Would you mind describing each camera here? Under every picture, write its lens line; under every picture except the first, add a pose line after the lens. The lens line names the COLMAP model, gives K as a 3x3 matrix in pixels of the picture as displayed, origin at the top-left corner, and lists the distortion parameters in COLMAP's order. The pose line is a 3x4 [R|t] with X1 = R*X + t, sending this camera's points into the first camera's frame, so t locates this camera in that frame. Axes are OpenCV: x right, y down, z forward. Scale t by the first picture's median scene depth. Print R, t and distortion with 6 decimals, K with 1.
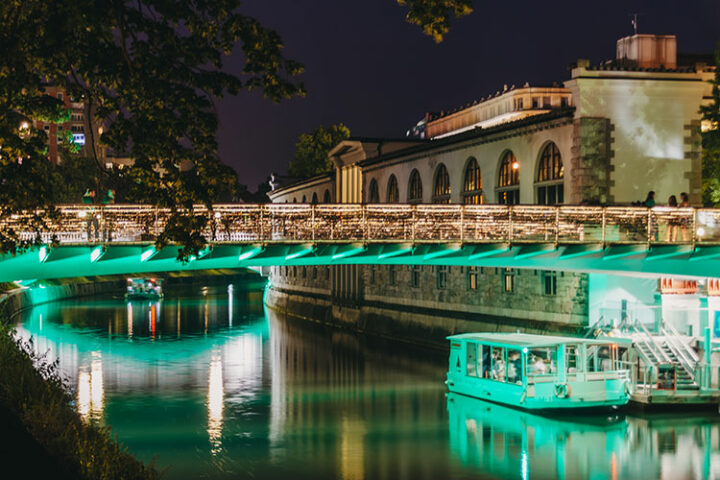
lens RADIAL K [[1381.4, 0, 359.8], [0, 1381.4, 240.4], [0, 0, 1]] dist [0.001235, 0.000000]
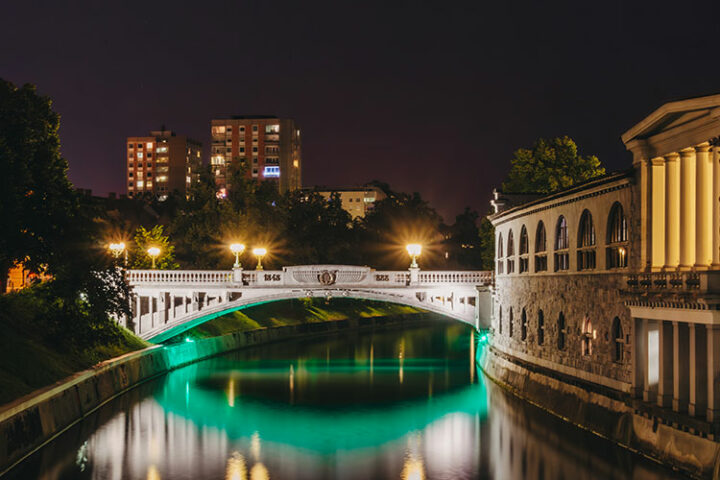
lens RADIAL K [[1381.4, 0, 360.0], [0, 1381.4, 241.0], [0, 0, 1]] dist [0.001235, 0.000000]
pose [[0.990155, 0.000504, -0.139974, -0.032557], [-0.003807, 0.999720, -0.023334, -0.005043], [0.139923, 0.023637, 0.989880, 0.288304]]
